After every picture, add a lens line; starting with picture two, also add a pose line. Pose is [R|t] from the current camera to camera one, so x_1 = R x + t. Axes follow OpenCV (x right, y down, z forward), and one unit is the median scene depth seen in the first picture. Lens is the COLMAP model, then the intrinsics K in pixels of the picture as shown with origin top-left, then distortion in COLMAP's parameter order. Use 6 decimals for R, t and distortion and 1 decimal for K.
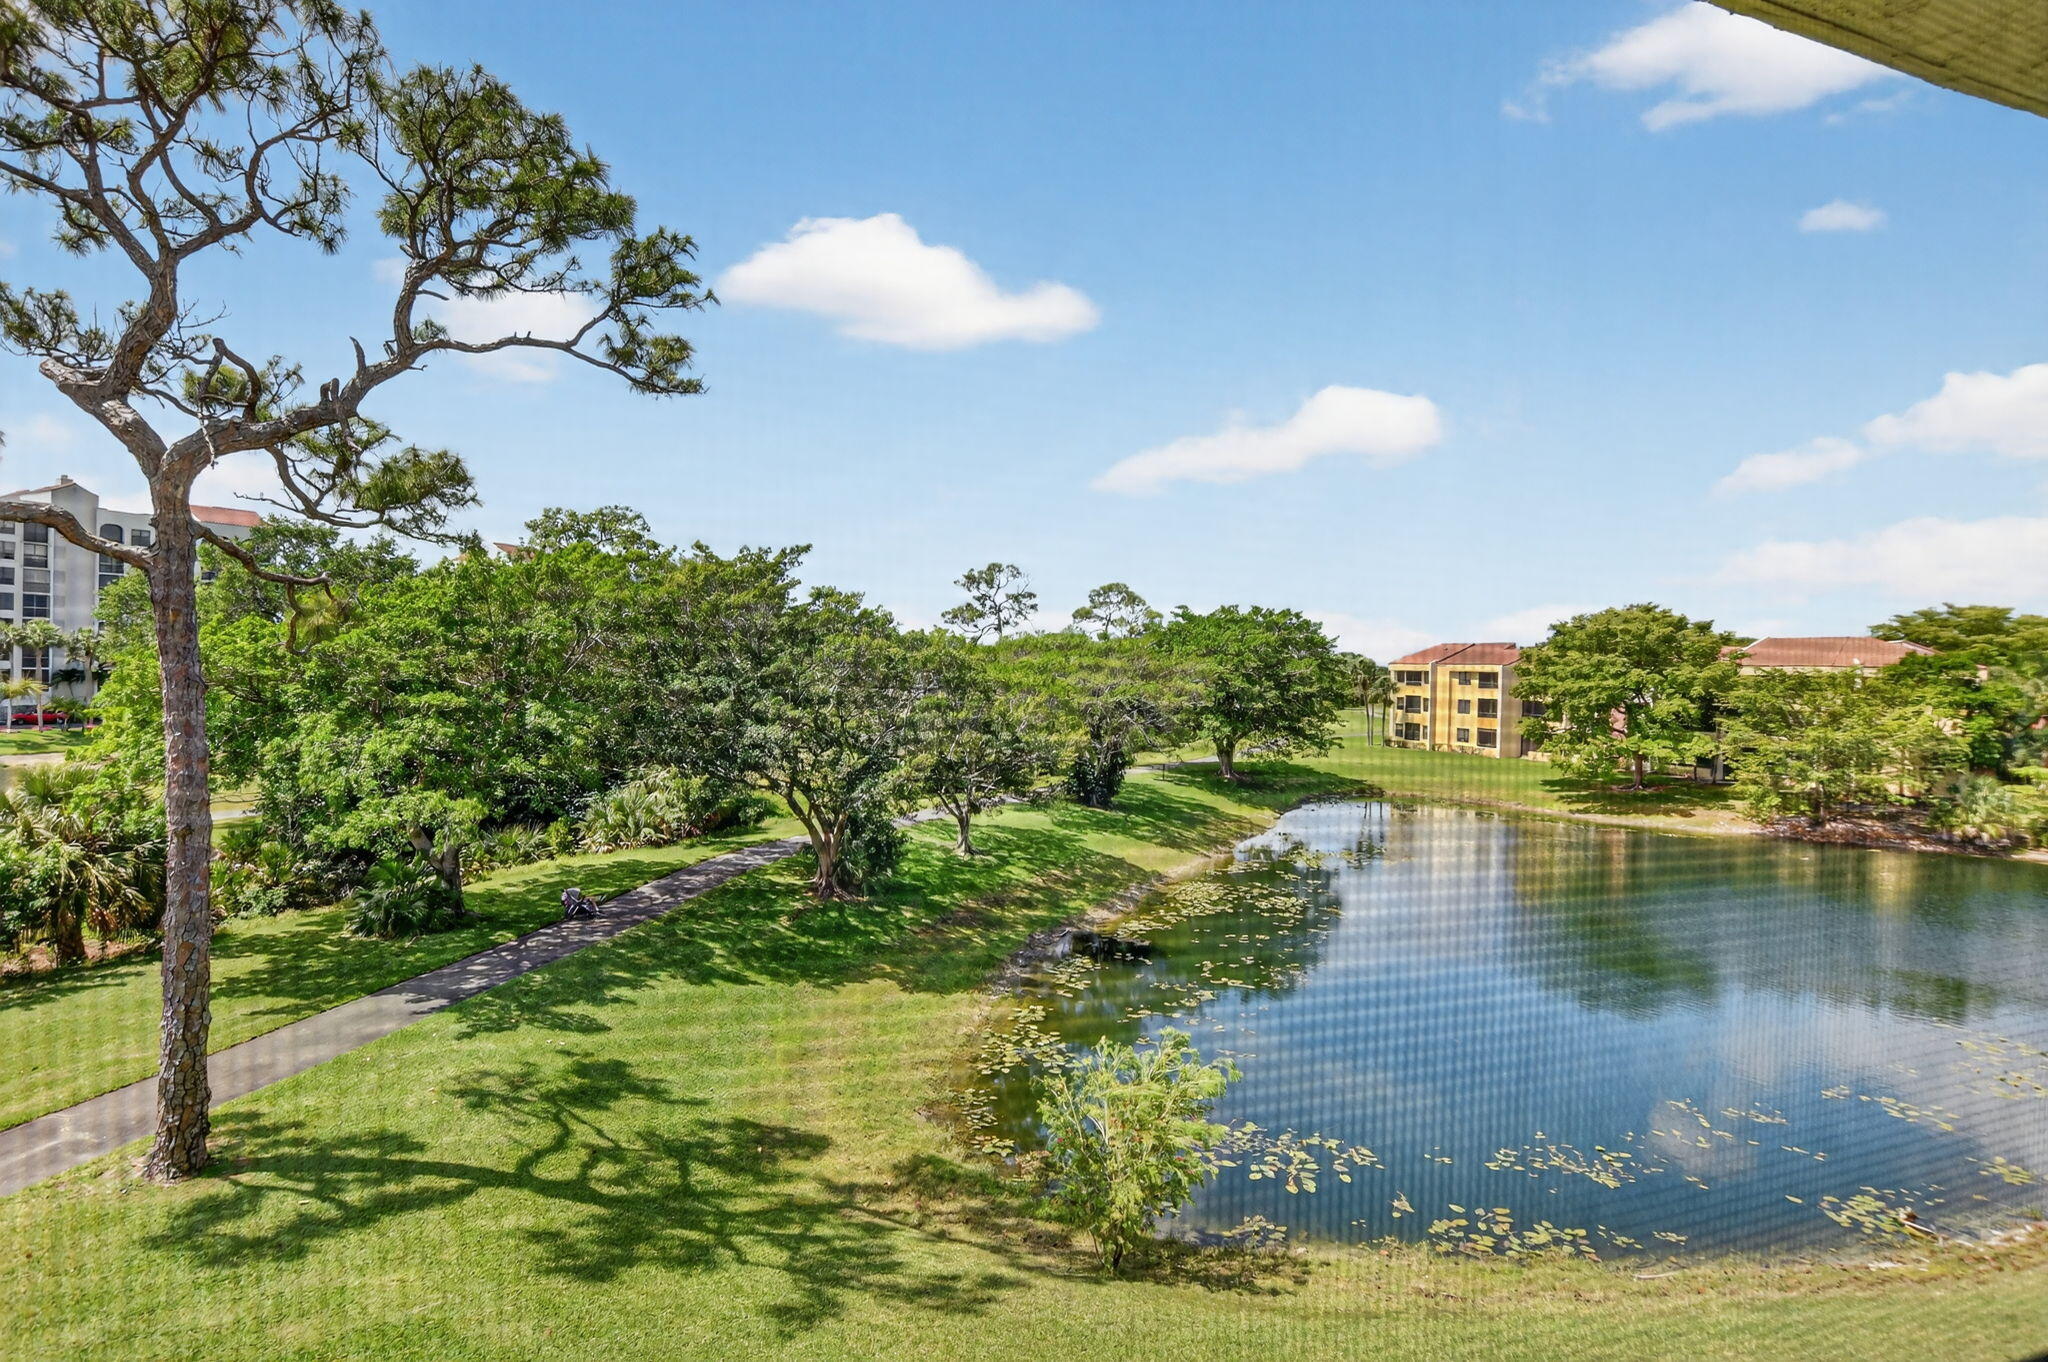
lens RADIAL K [[1042.3, 0, 1013.2], [0, 1042.3, 682.2], [0, 0, 1]] dist [-0.027805, 0.005936]
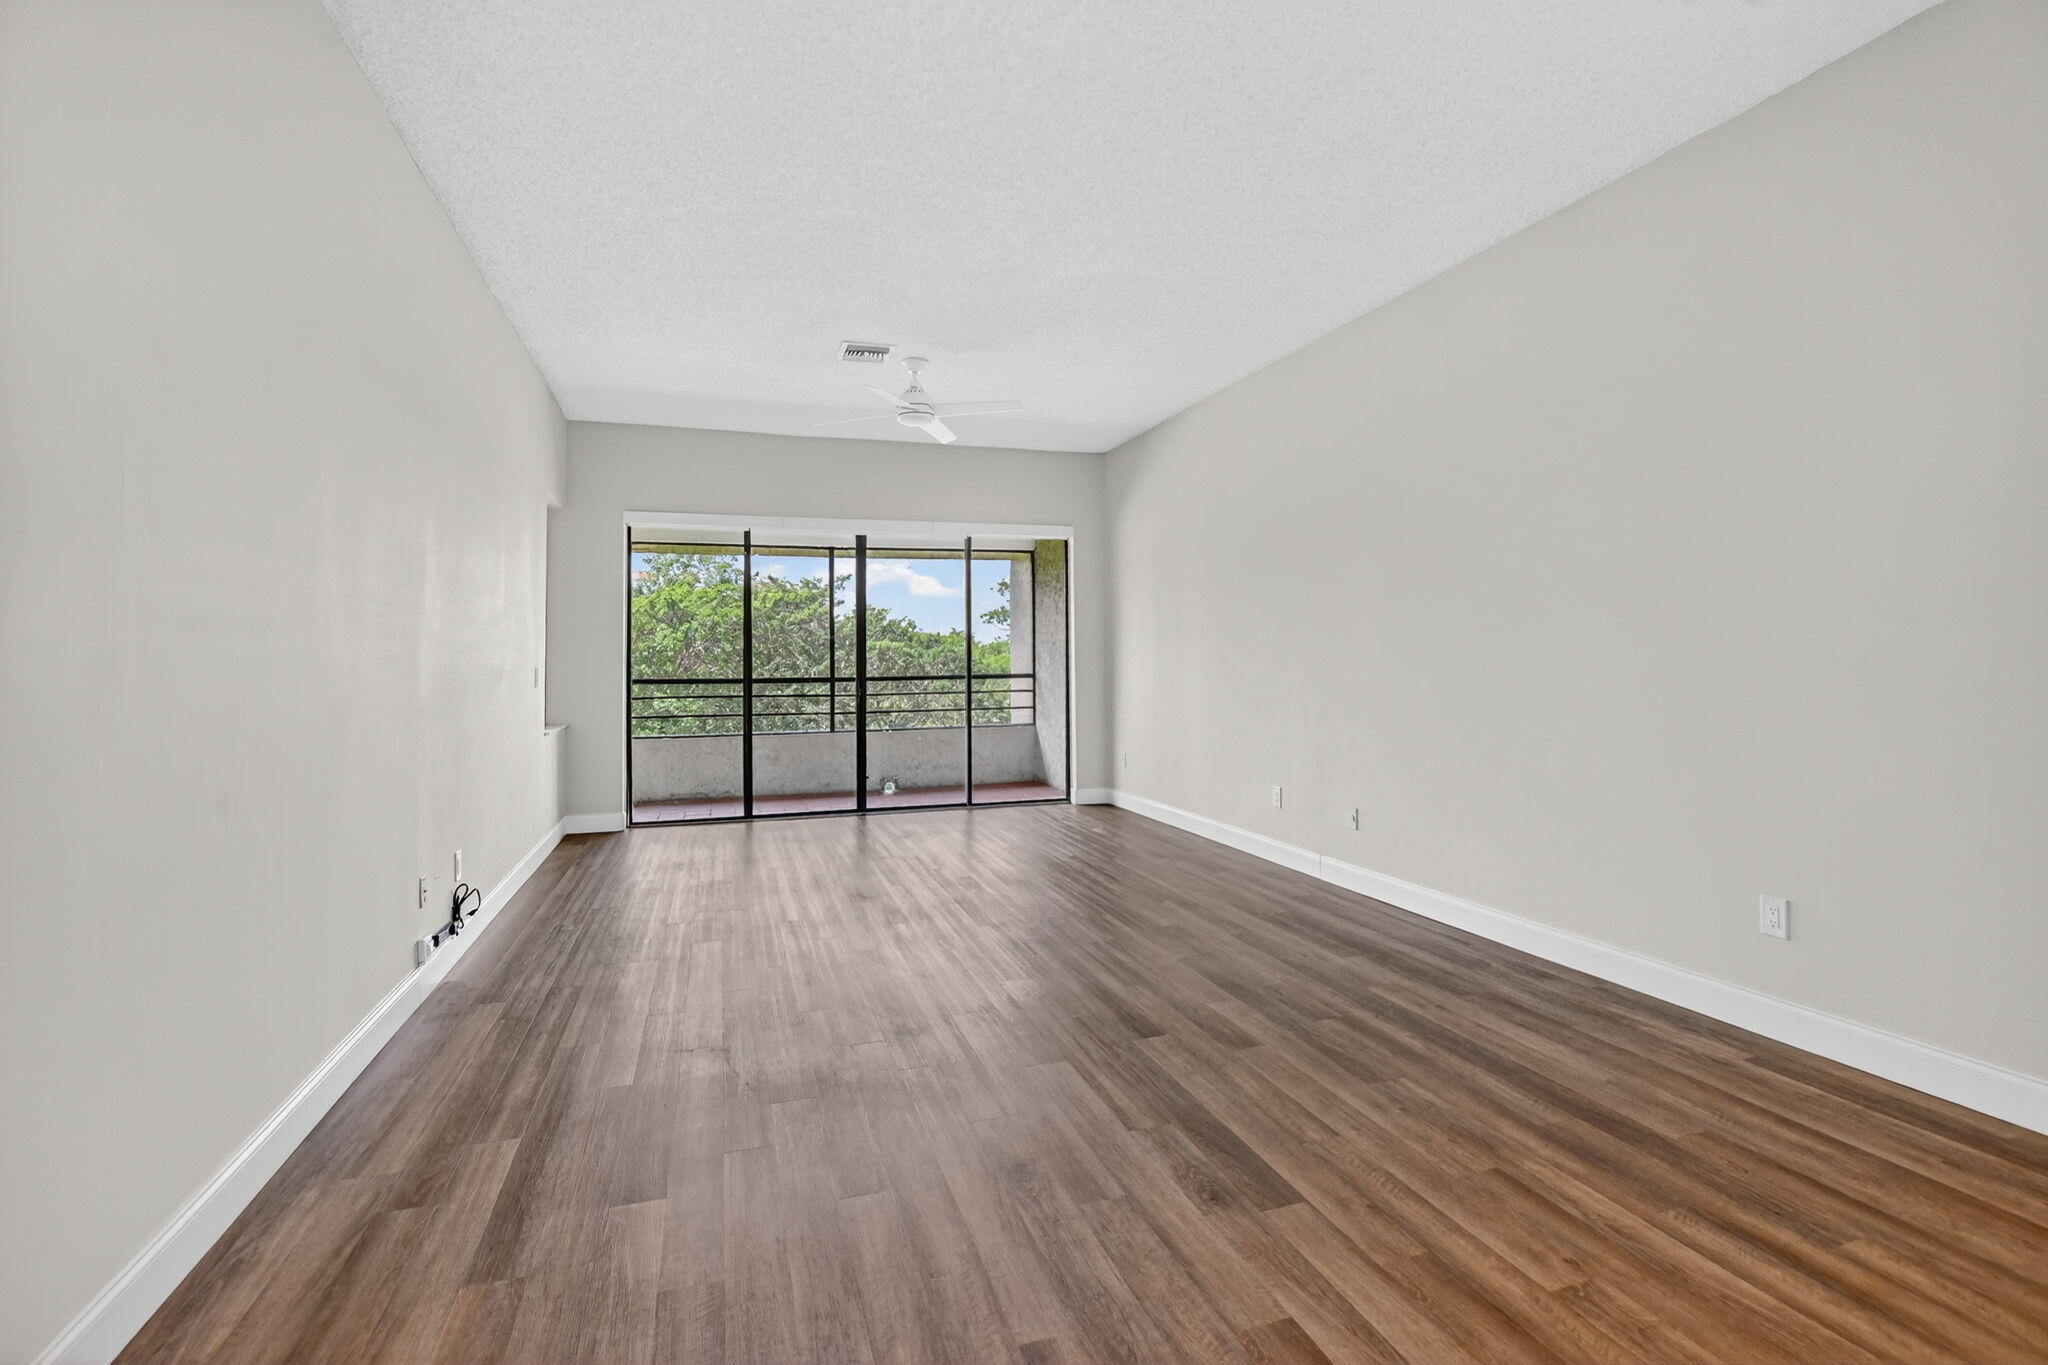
lens RADIAL K [[936.0, 0, 1038.5], [0, 936.0, 634.0], [0, 0, 1]] dist [-0.030166, 0.003083]
pose [[0.999001, -0.032340, -0.030833, 0.093976], [0.031042, 0.998648, -0.041702, 0.006465], [0.032140, 0.040703, 0.998654, -0.238412]]
